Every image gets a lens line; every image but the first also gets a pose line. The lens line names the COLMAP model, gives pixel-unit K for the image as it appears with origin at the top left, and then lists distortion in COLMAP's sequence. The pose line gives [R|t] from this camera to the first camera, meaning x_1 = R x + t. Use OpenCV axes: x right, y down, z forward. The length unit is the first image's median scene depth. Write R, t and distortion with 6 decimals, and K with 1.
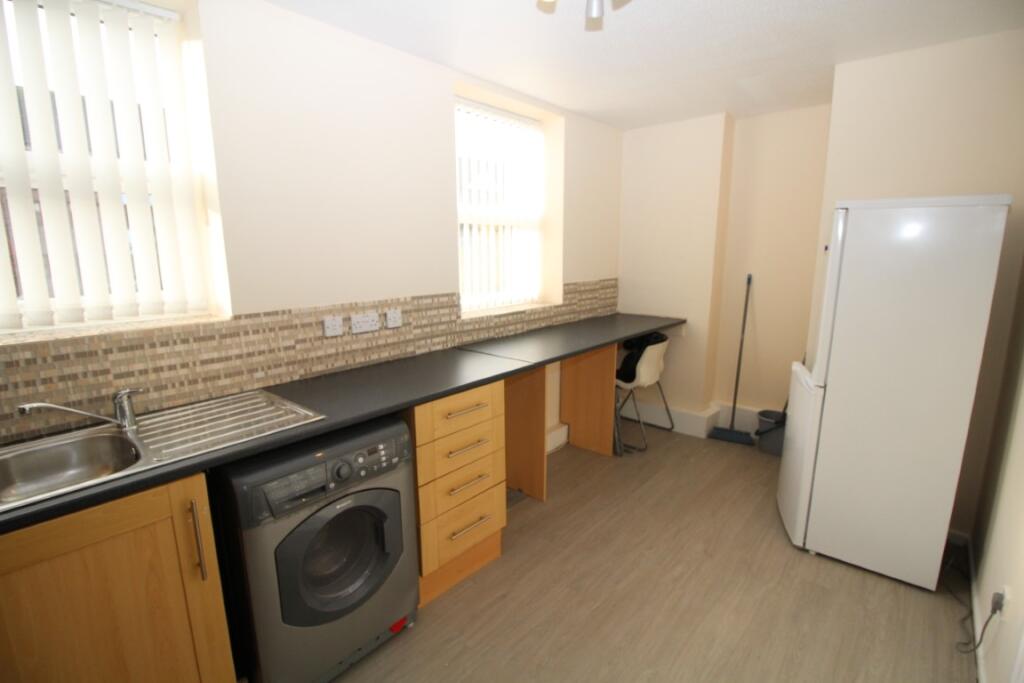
lens RADIAL K [[475.3, 0, 506.3], [0, 475.3, 339.4], [0, 0, 1]] dist [0.001465, -0.012377]
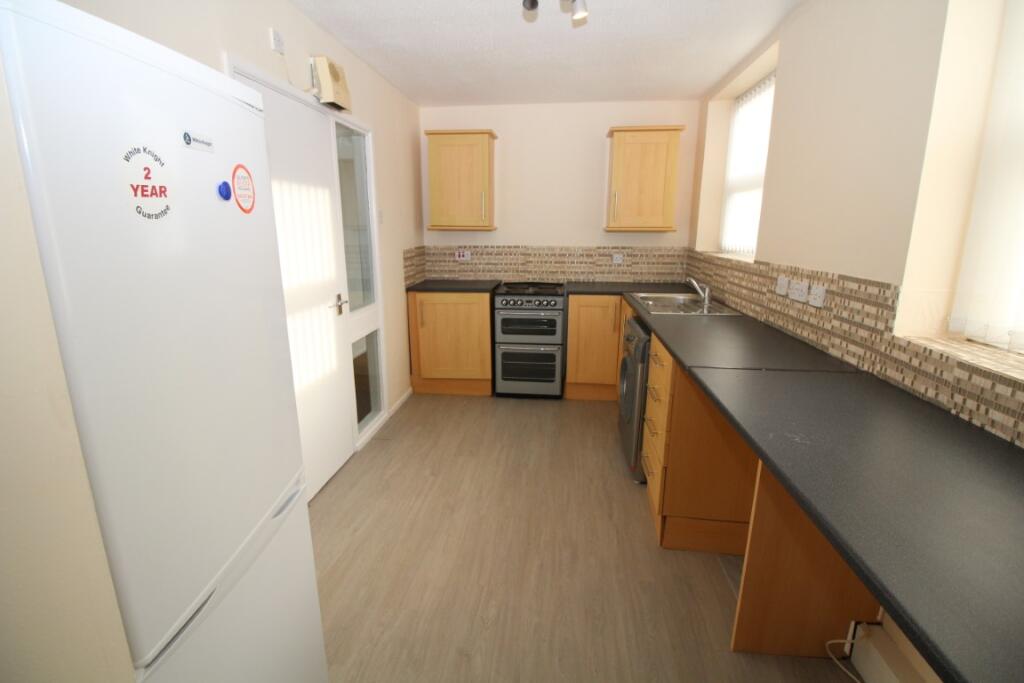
lens RADIAL K [[475.3, 0, 506.3], [0, 475.3, 339.4], [0, 0, 1]] dist [0.001465, -0.012377]
pose [[-0.825223, 0.137067, -0.547923, 0.611737], [-0.100684, 0.918869, 0.381500, -0.213283], [0.555760, 0.369990, -0.744472, 1.220529]]
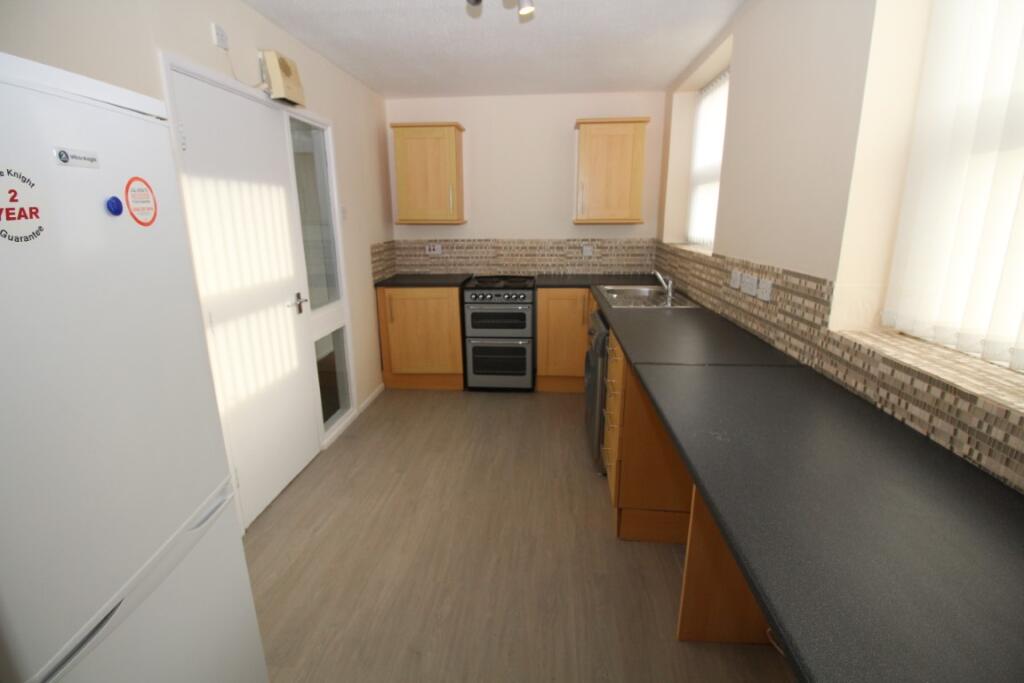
lens RADIAL K [[475.3, 0, 506.3], [0, 475.3, 339.4], [0, 0, 1]] dist [0.001465, -0.012377]
pose [[-0.807279, 0.163057, -0.567197, 0.565841], [-0.095403, 0.912379, 0.398075, -0.231369], [0.582408, 0.375470, -0.720988, 1.247954]]
